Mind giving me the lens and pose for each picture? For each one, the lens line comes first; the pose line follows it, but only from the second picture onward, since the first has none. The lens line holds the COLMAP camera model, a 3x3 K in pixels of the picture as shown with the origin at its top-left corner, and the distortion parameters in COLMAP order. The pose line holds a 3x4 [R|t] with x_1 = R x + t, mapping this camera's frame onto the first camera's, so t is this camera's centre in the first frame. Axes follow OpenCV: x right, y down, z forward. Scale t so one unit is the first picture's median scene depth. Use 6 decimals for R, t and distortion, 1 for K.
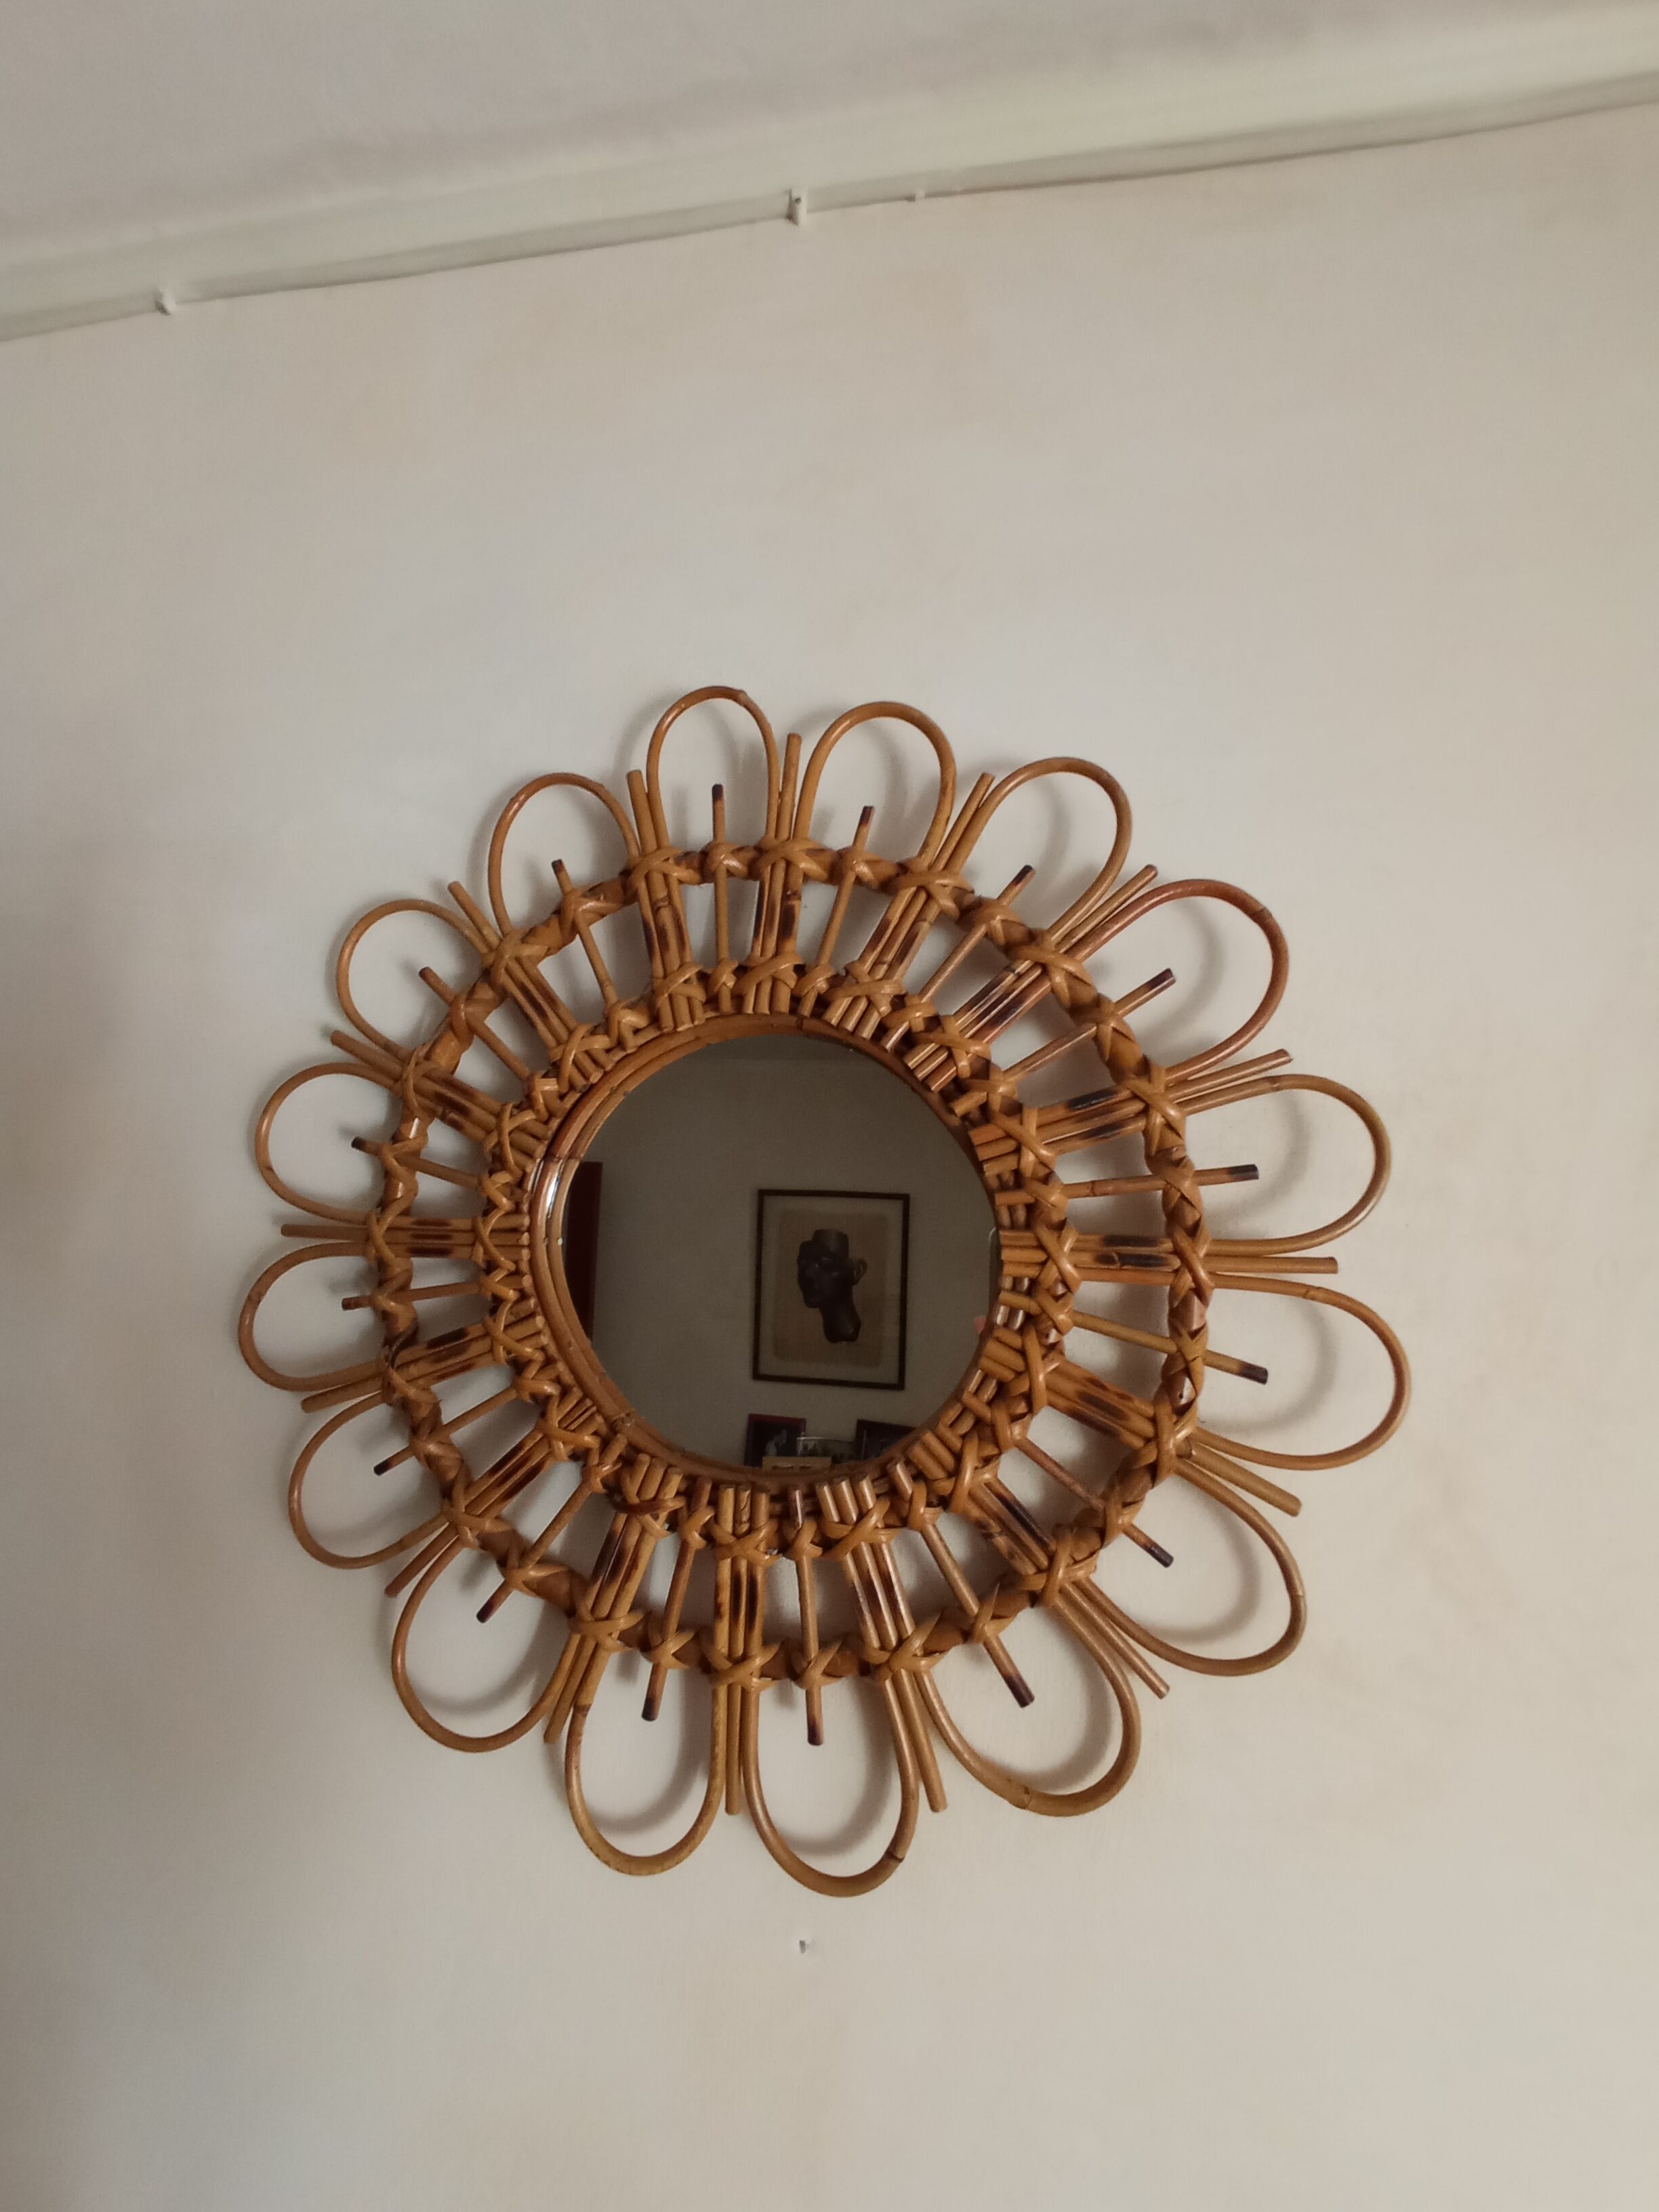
lens RADIAL K [[956.3, 0, 824.9], [0, 956.3, 1099.5], [0, 0, 1]] dist [-0.012157, 0.002226]
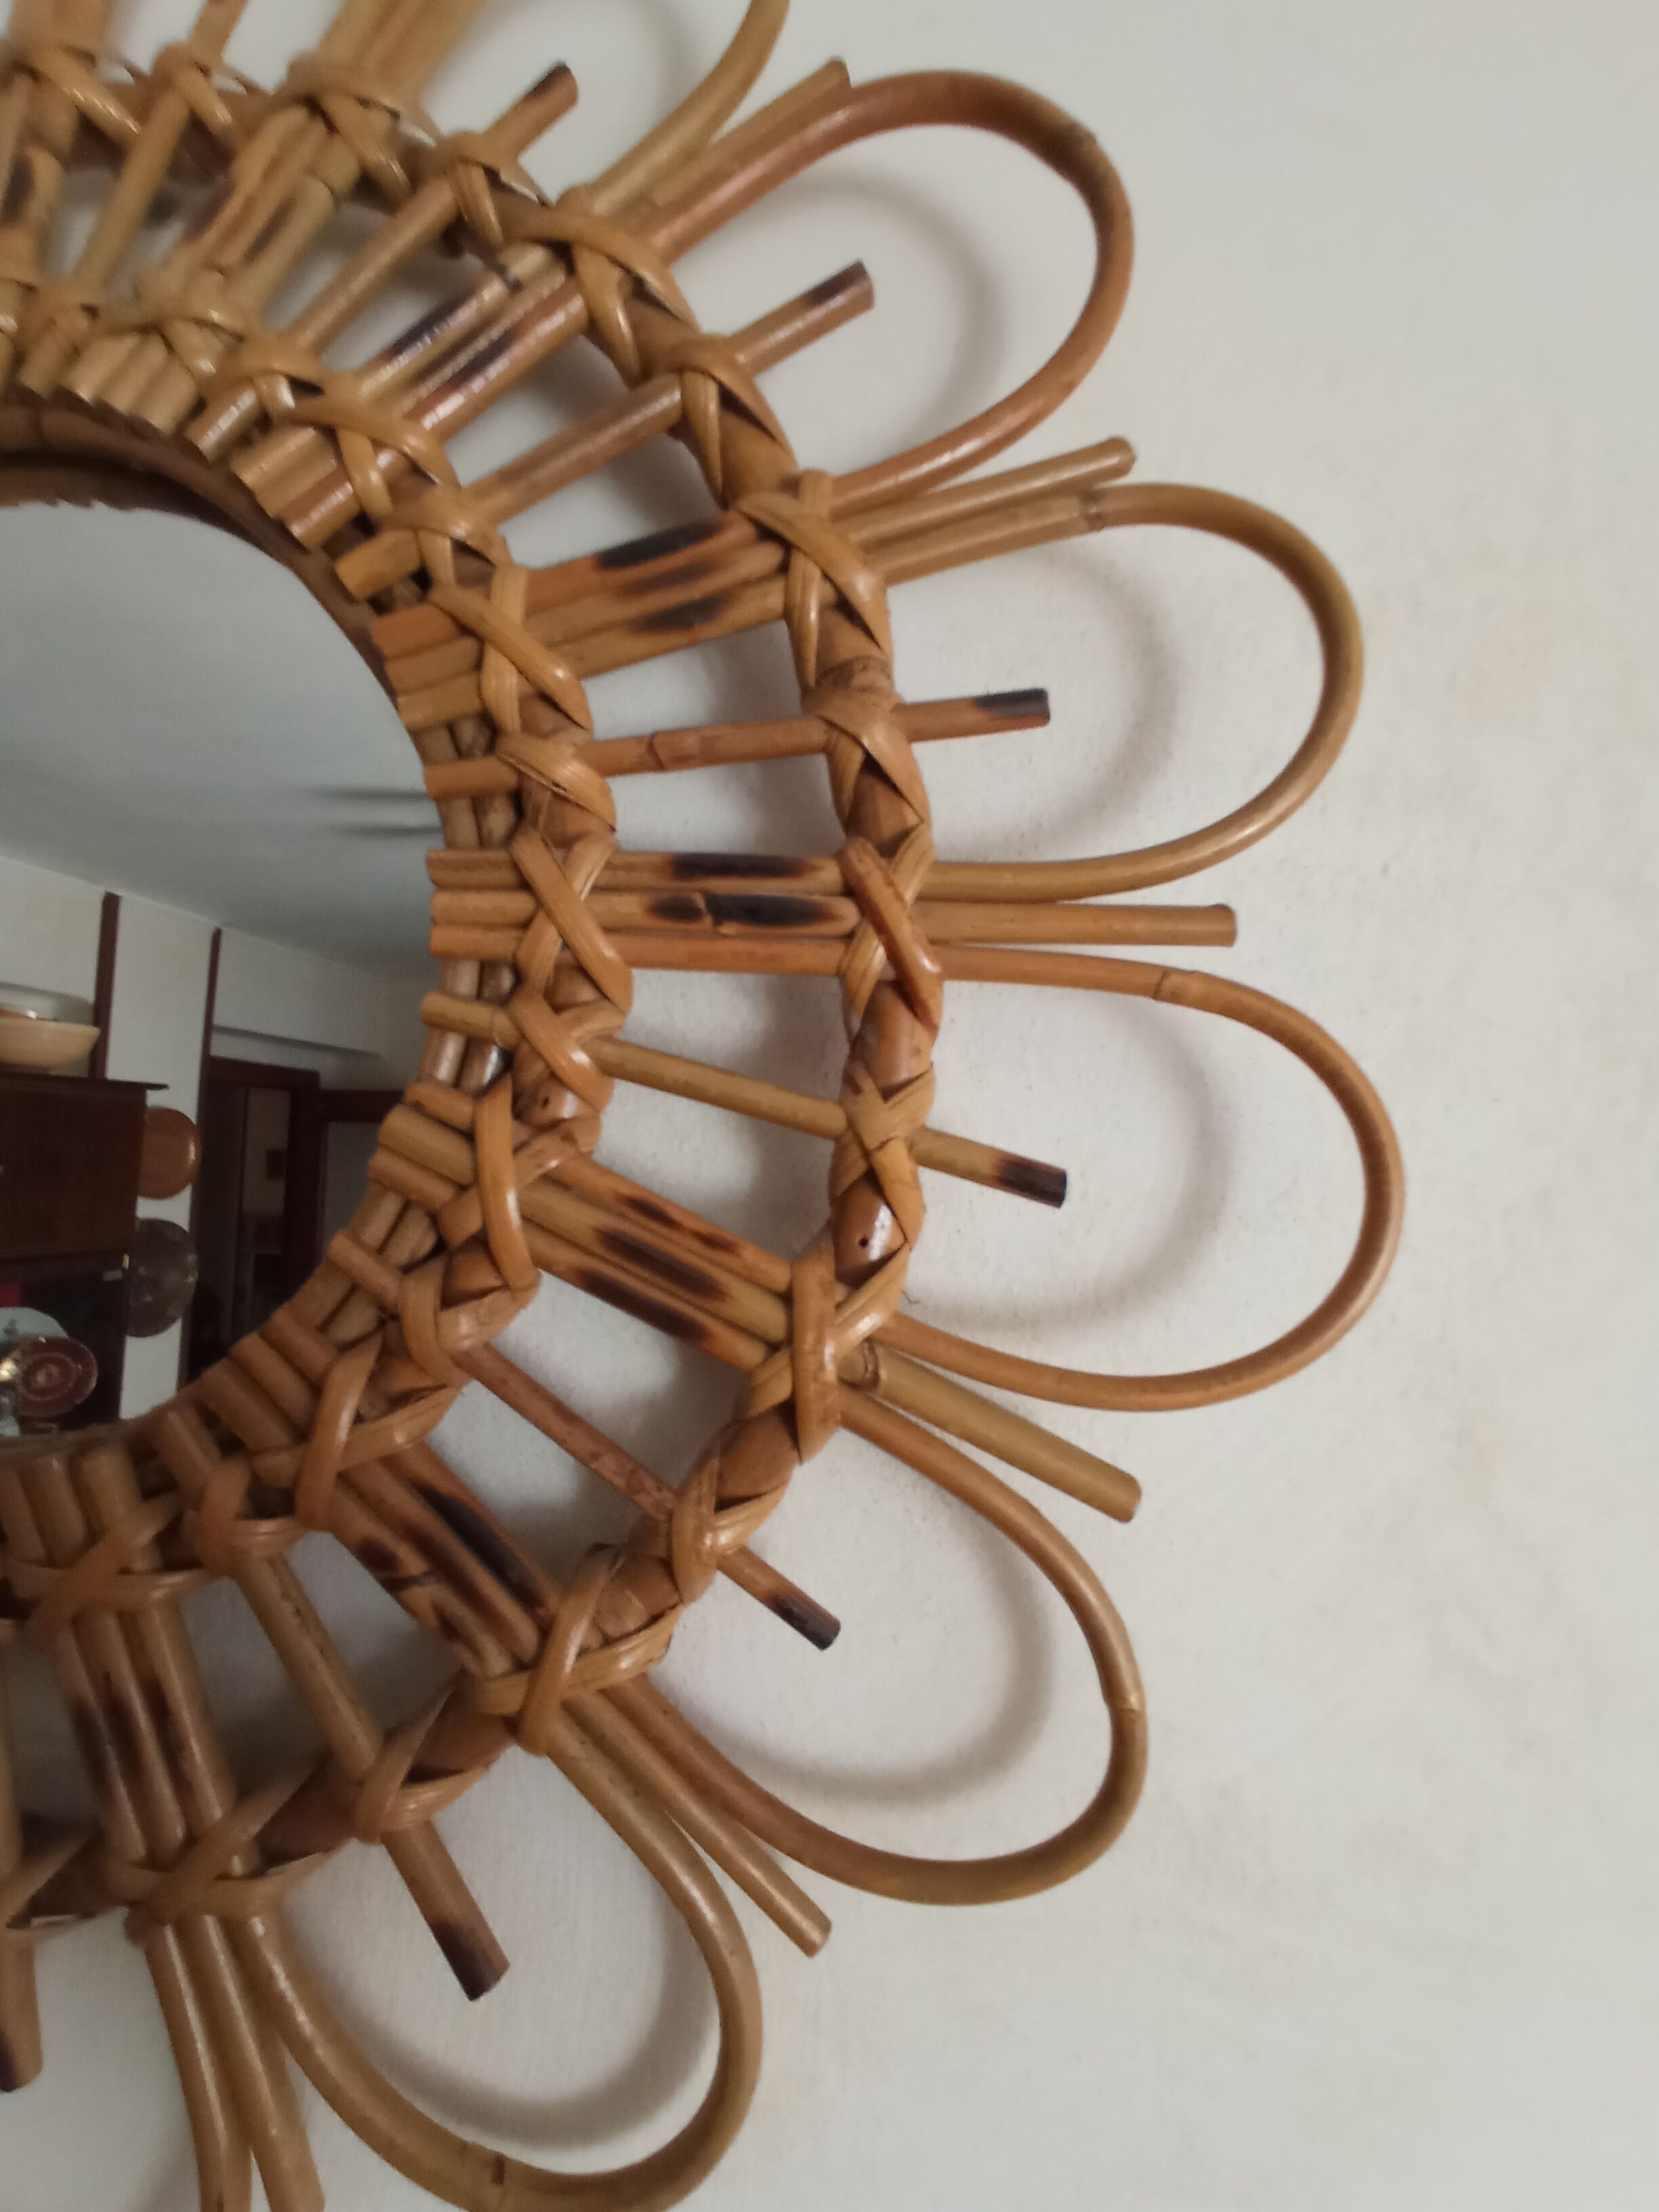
lens RADIAL K [[956.3, 0, 815.5], [0, 956.3, 1106.7], [0, 0, 1]] dist [-0.012157, 0.002226]
pose [[0.998543, -0.004710, 0.053764, 0.315282], [0.002722, 0.999312, 0.036992, 0.225864], [-0.053901, -0.036792, 0.997868, 0.560158]]
